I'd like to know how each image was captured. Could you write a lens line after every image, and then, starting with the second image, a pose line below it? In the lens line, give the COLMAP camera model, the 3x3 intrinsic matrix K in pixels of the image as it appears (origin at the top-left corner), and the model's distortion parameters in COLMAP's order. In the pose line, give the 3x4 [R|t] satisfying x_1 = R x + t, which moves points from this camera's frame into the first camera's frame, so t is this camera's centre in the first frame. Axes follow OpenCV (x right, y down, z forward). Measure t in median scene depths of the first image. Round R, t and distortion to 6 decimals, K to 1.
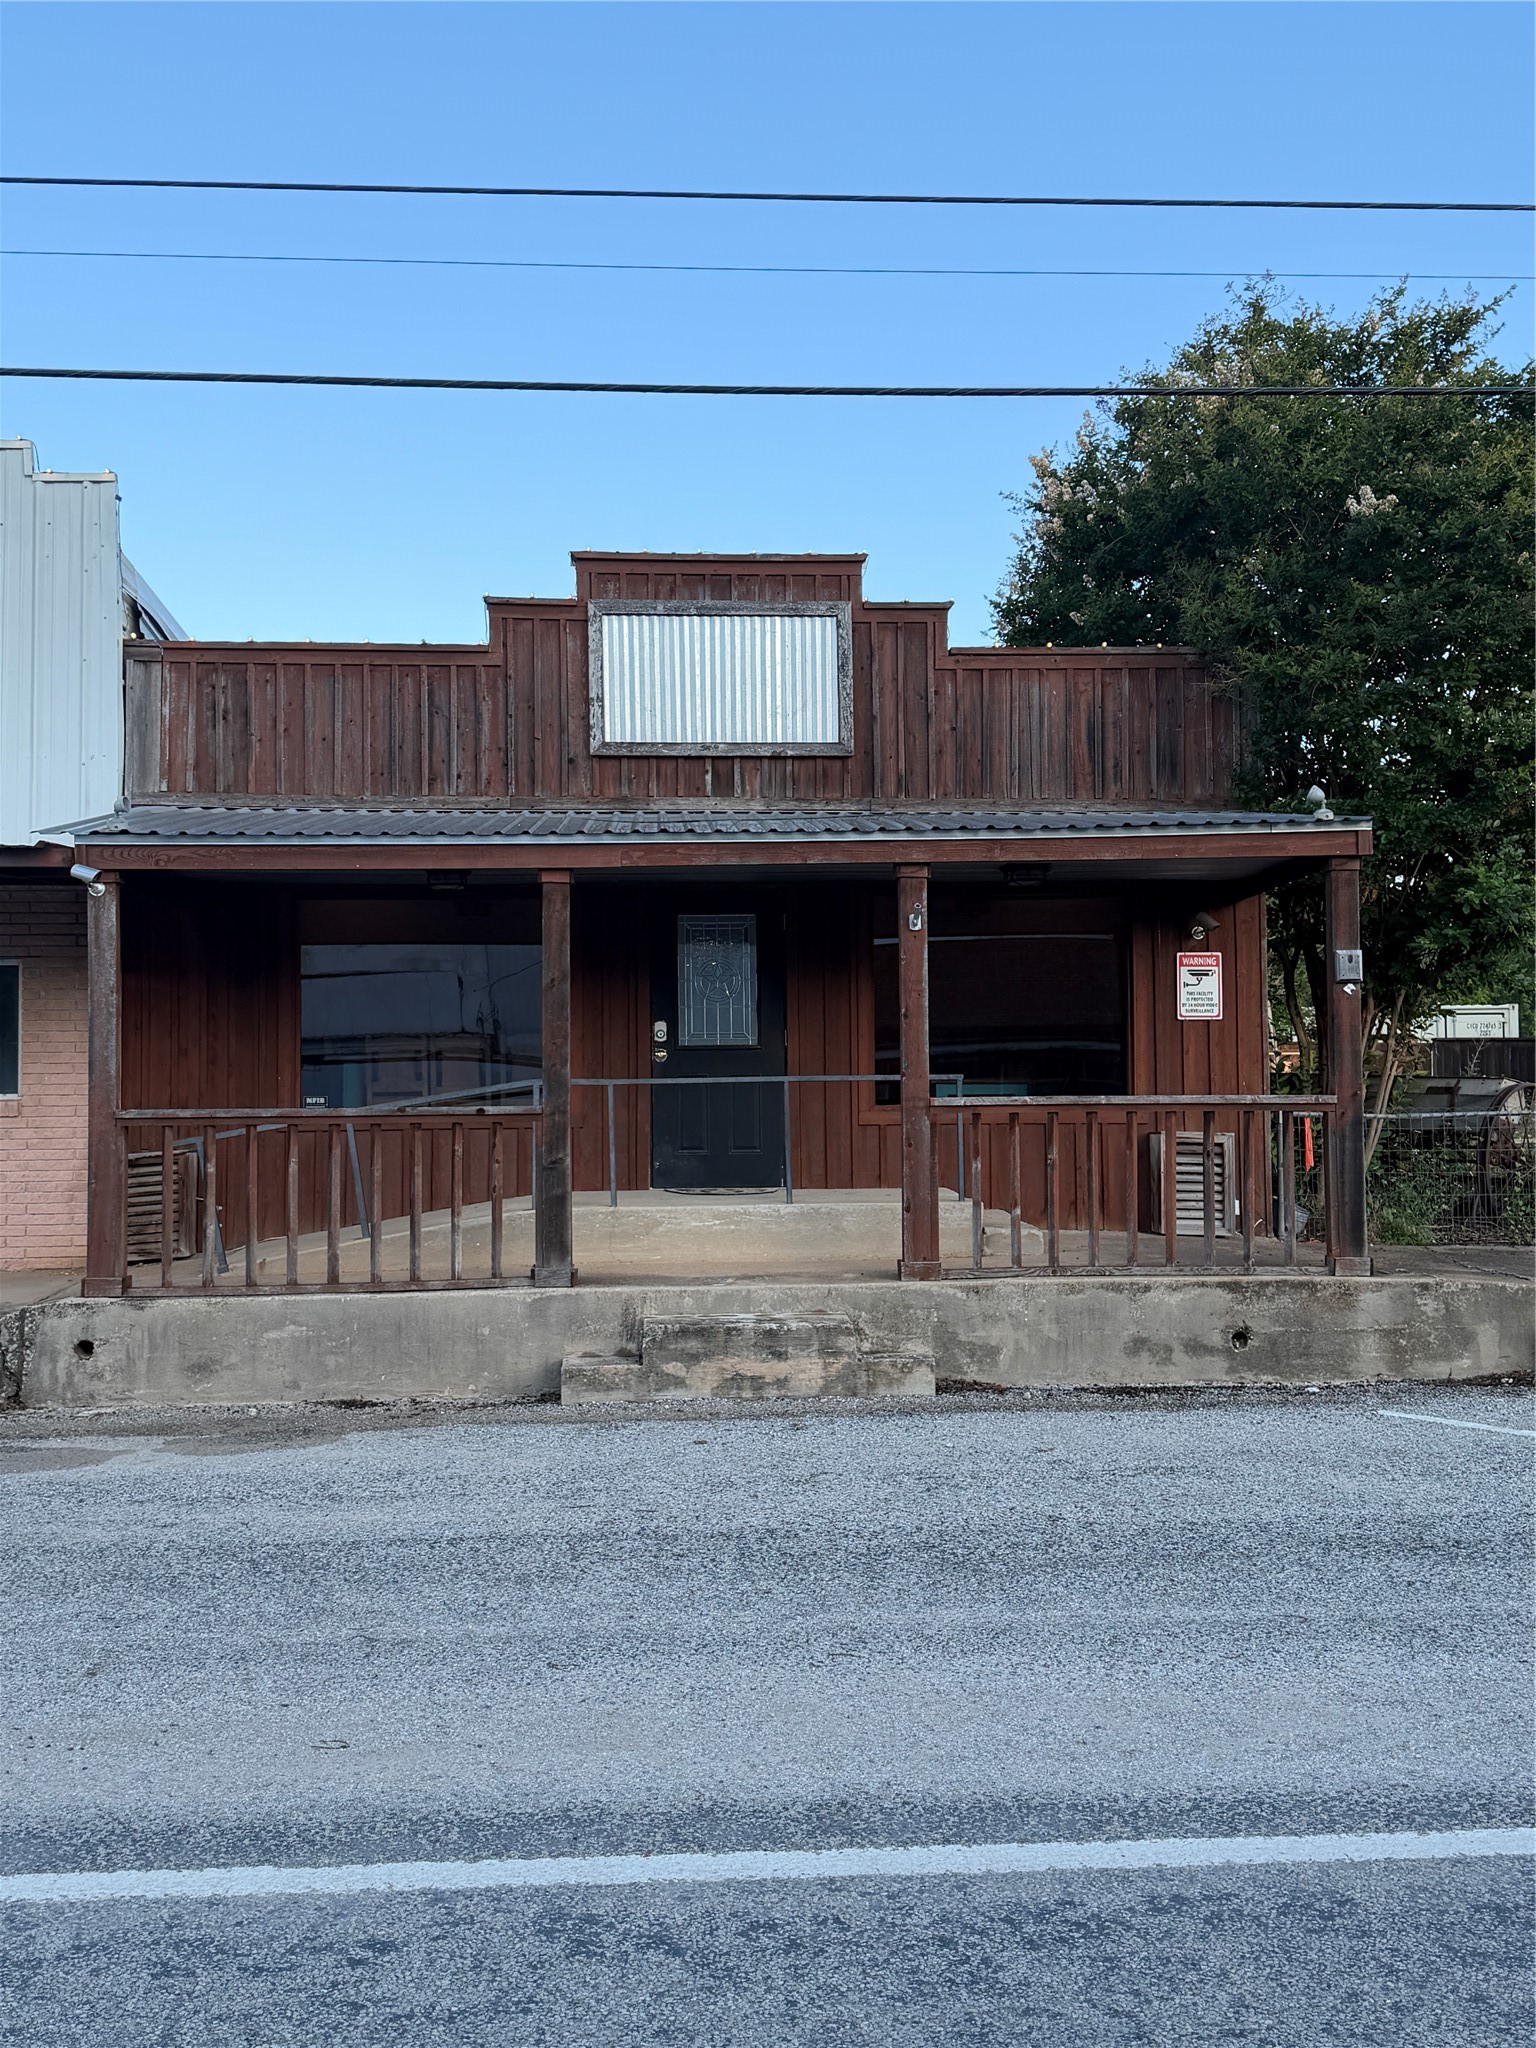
lens RADIAL K [[2062.2, 0, 768.0], [0, 2062.2, 1024.0], [0, 0, 1]] dist [0.161789, -0.370192]
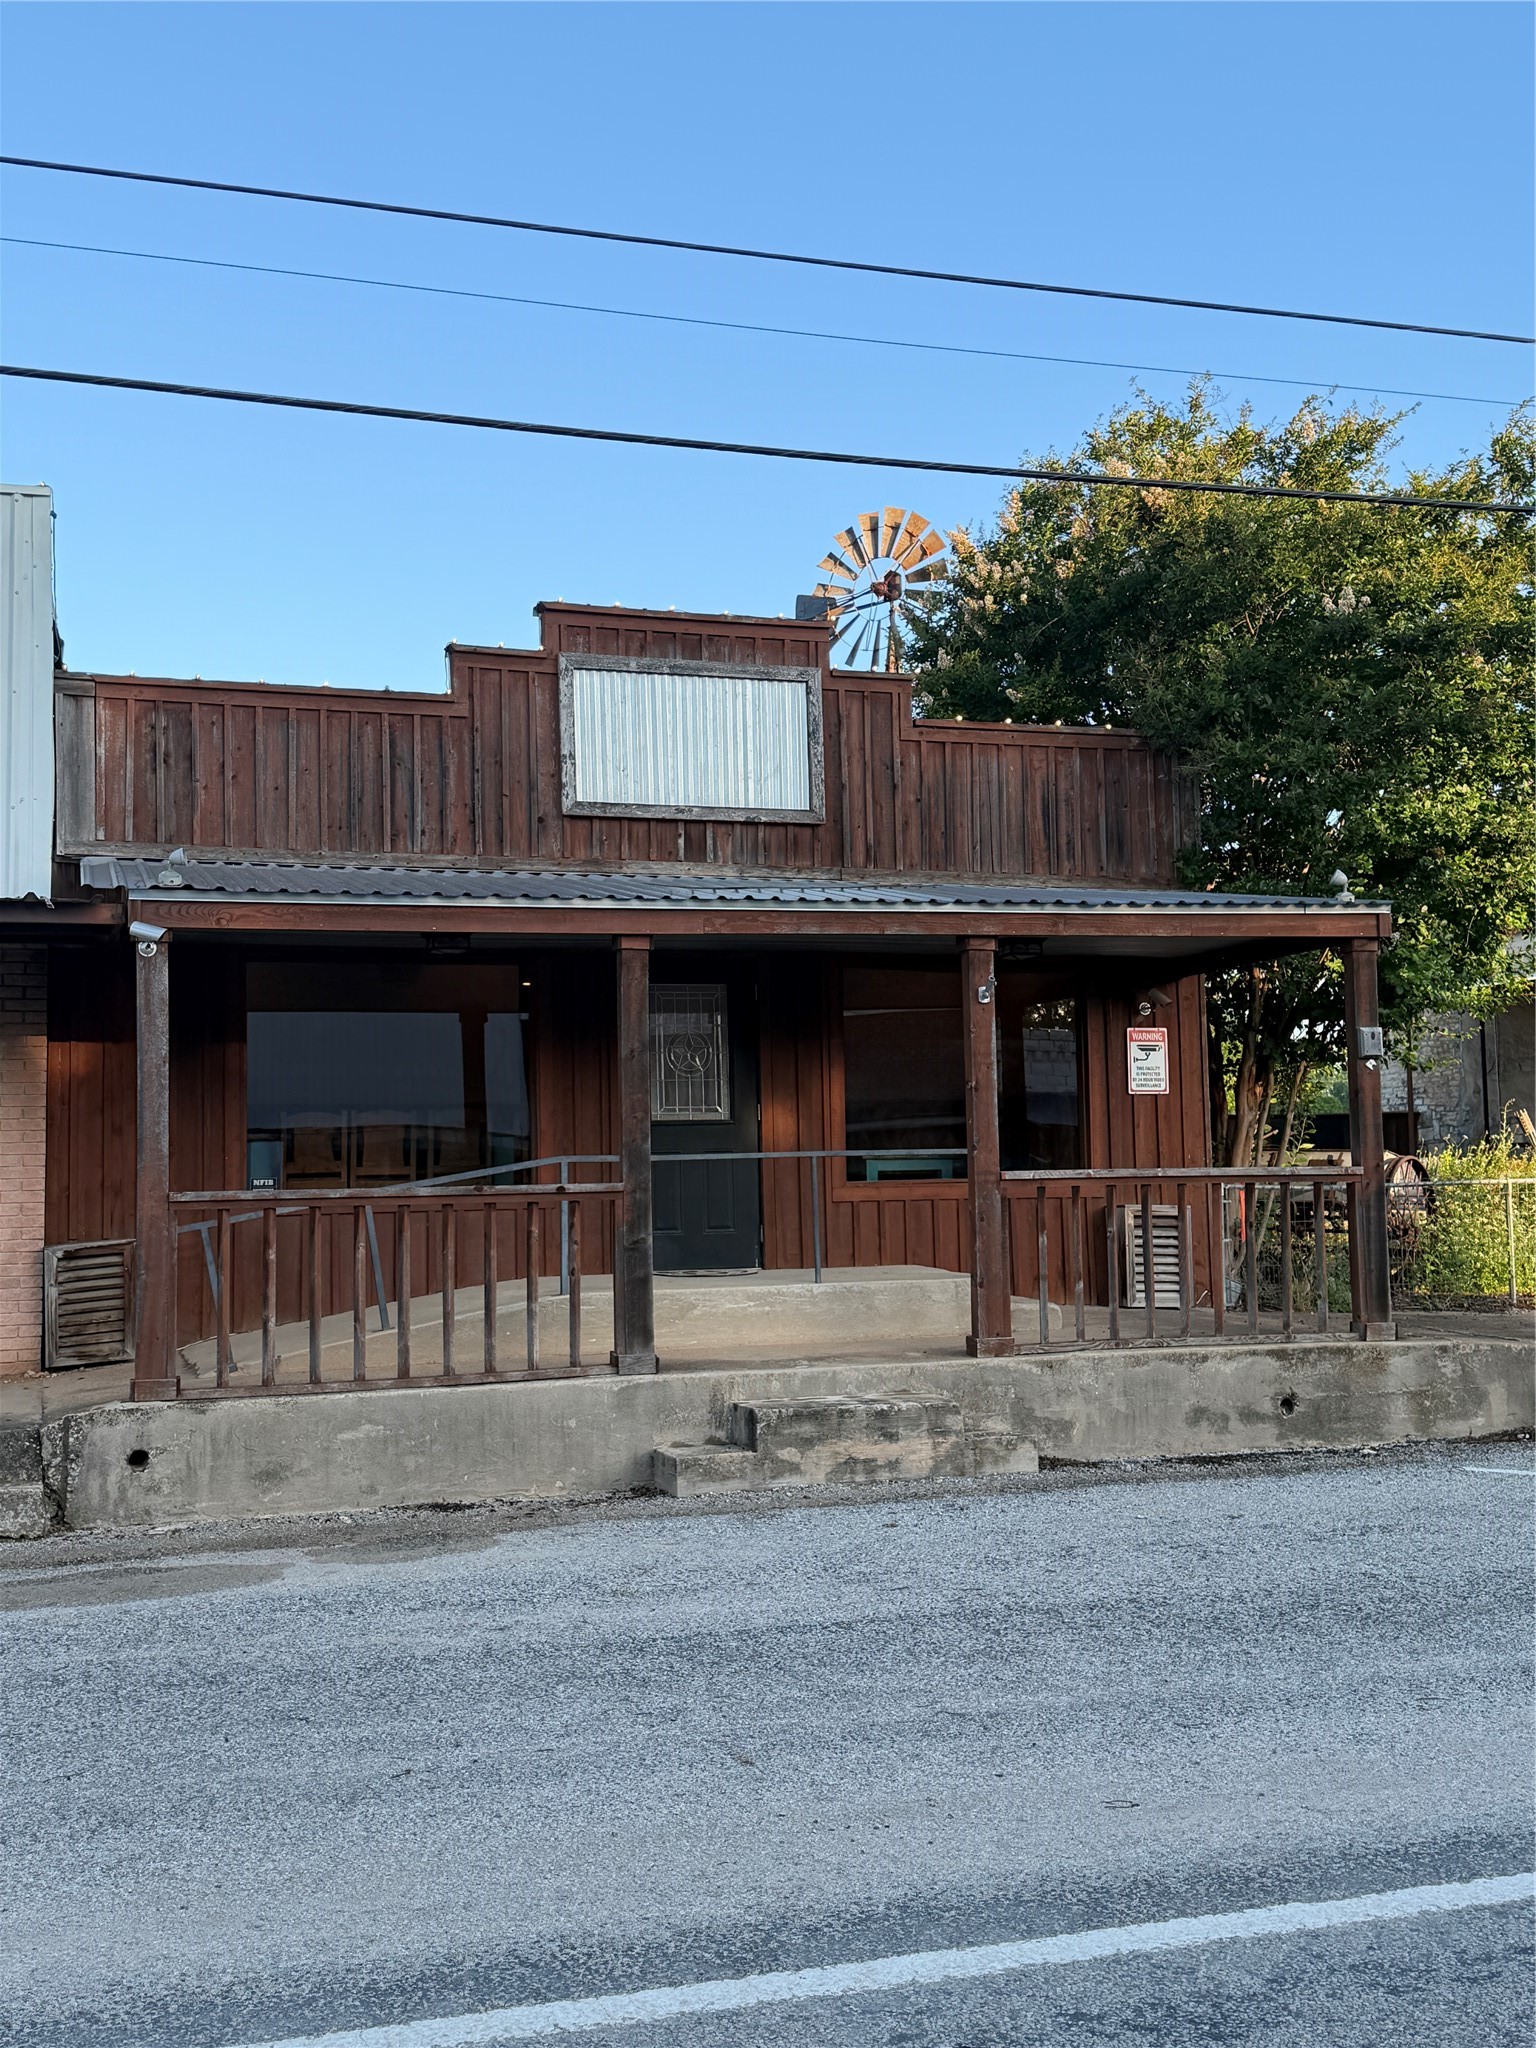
lens RADIAL K [[2228.8, 0, 766.7], [0, 2228.8, 1017.9], [0, 0, 1]] dist [0.161733, -0.353292]
pose [[0.966549, 0.009494, 0.256305, -0.302770], [0.000269, 0.999277, -0.038027, 0.002655], [-0.256481, 0.036824, 0.965848, -0.012576]]
